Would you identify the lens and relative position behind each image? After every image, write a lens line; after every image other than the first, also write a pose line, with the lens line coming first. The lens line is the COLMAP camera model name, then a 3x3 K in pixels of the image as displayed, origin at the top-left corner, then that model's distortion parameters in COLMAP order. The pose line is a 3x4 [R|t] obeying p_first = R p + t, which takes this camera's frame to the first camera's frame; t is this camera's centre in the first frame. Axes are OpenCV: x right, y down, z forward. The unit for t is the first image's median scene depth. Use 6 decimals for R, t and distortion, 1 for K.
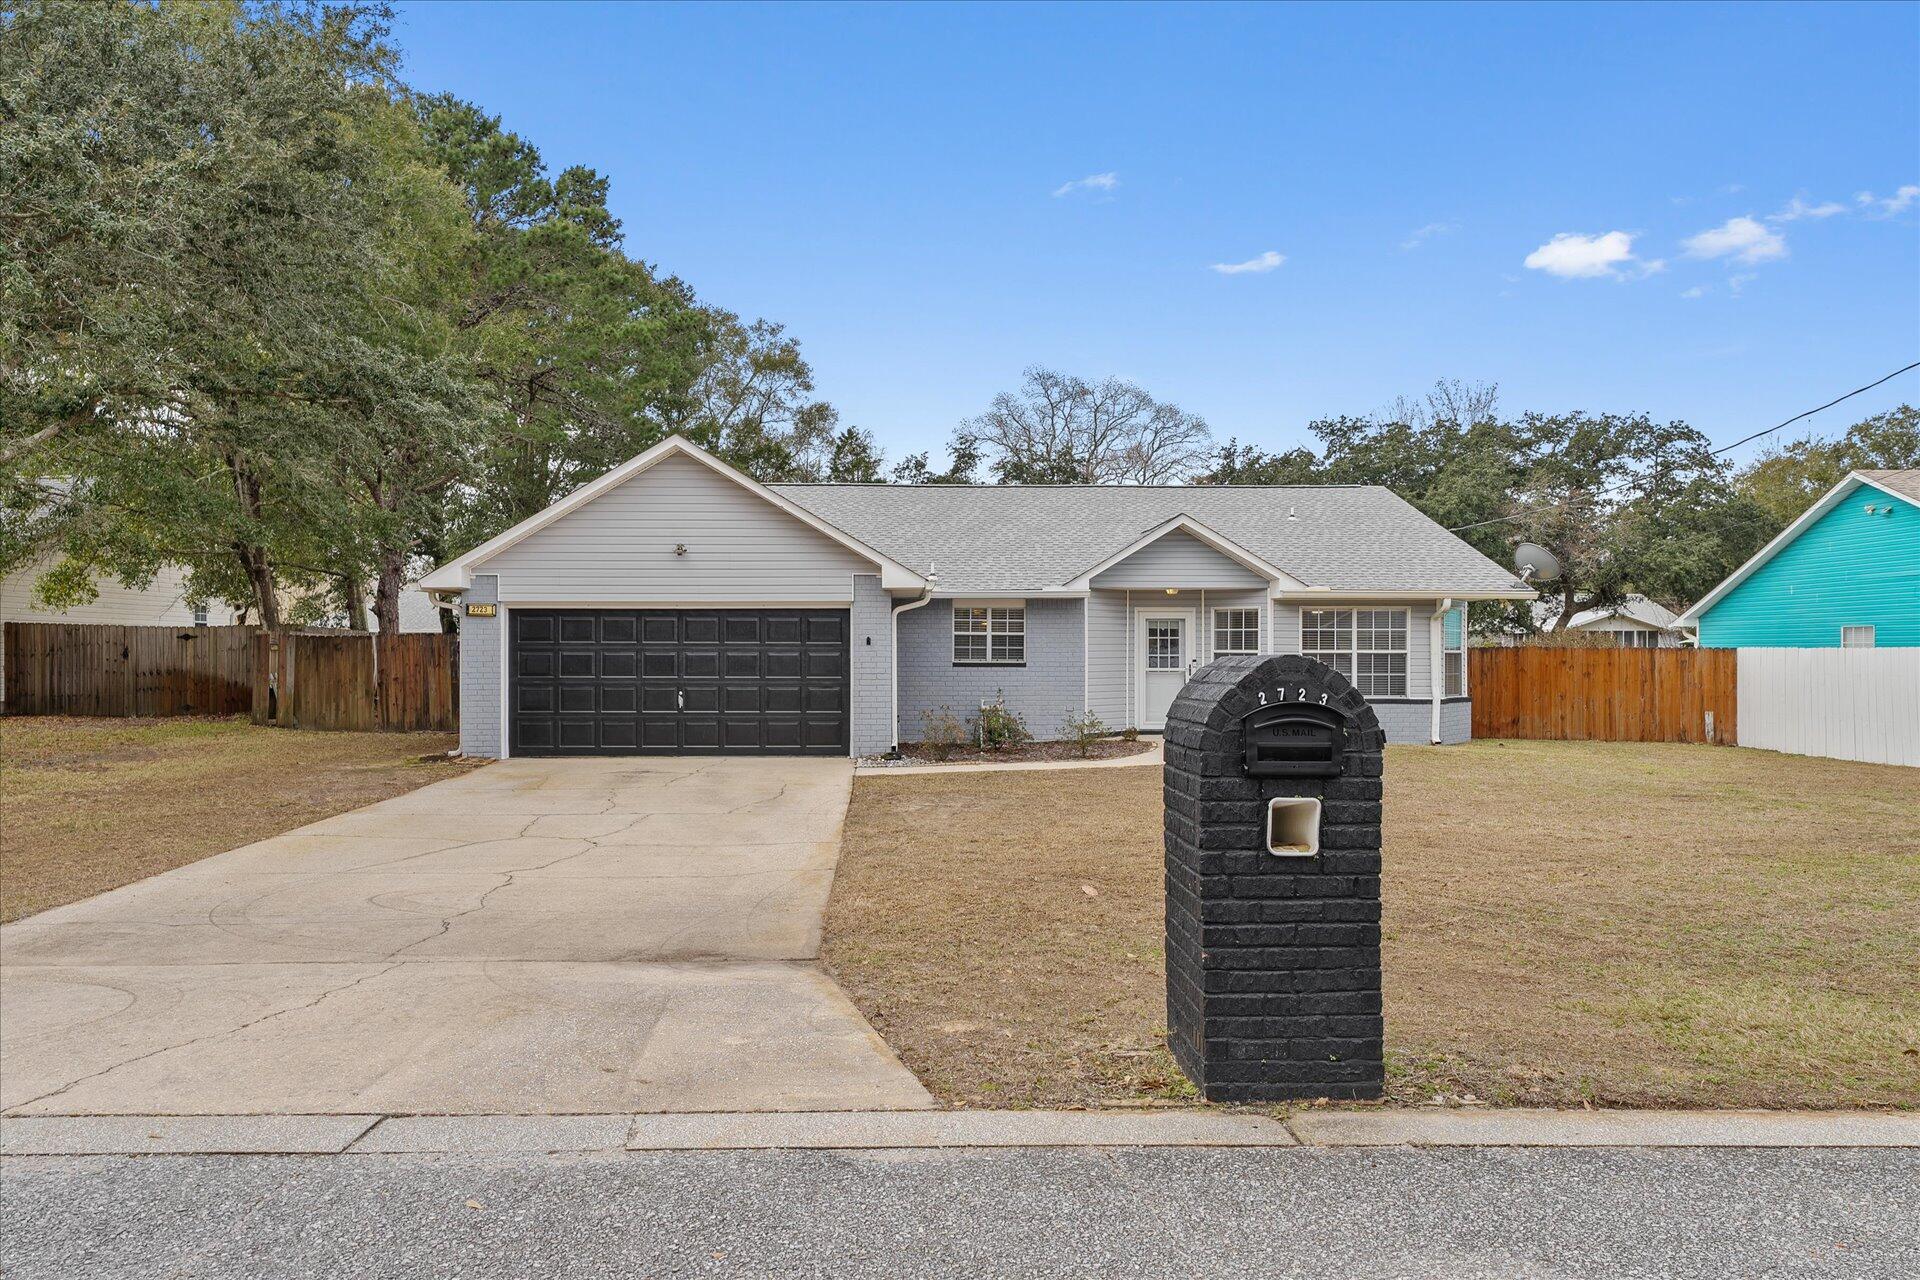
lens RADIAL K [[812.7, 0, 965.4], [0, 812.7, 658.7], [0, 0, 1]] dist [-0.003006, -0.000346]
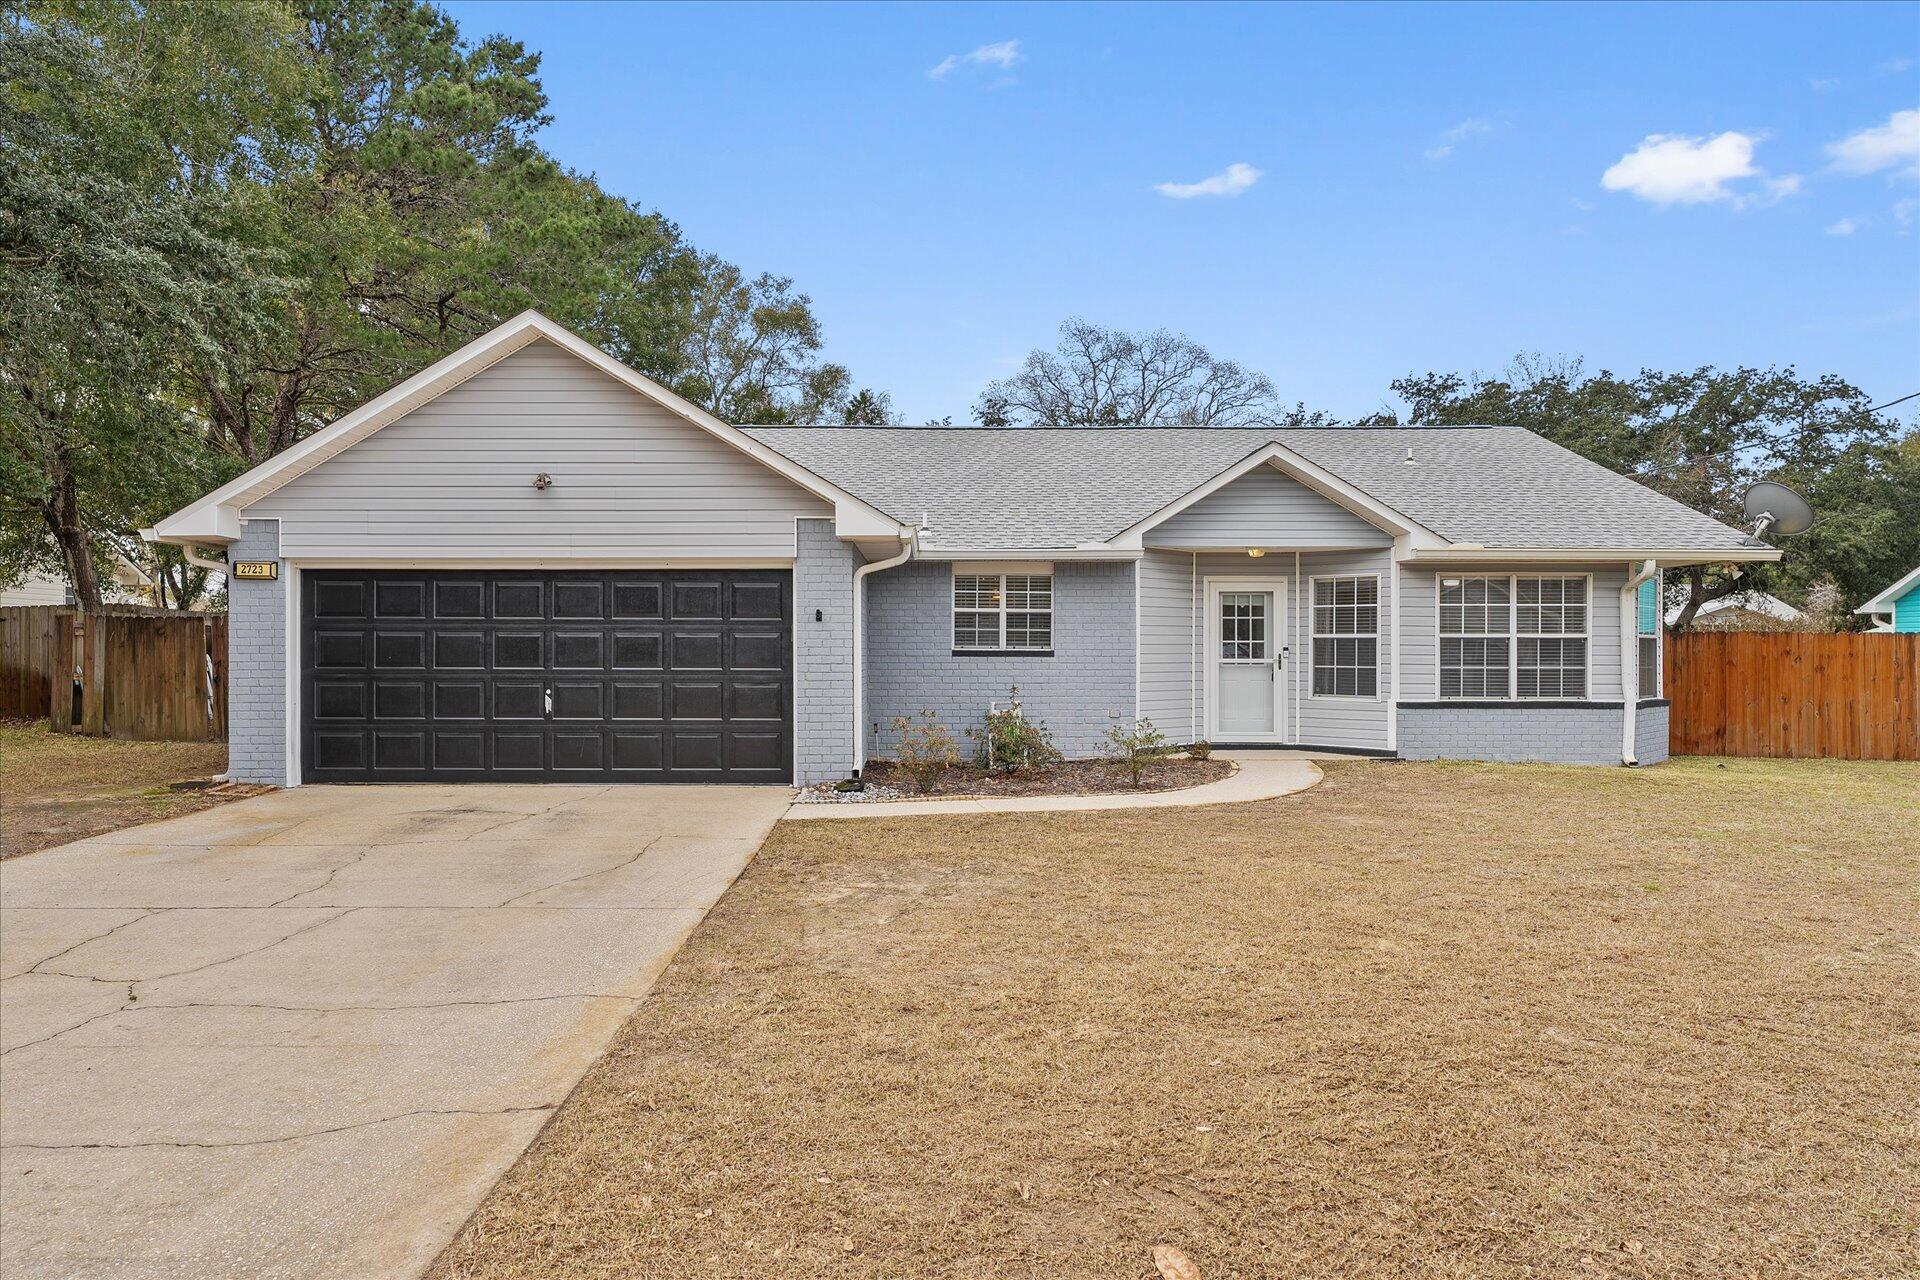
lens RADIAL K [[886.8, 0, 980.5], [0, 886.8, 648.4], [0, 0, 1]] dist [-0.005737, -0.000147]
pose [[0.999766, 0.000647, -0.021612, 0.024785], [-0.000841, 0.999959, -0.008986, 0.009318], [0.021605, 0.009002, 0.999726, 0.197828]]
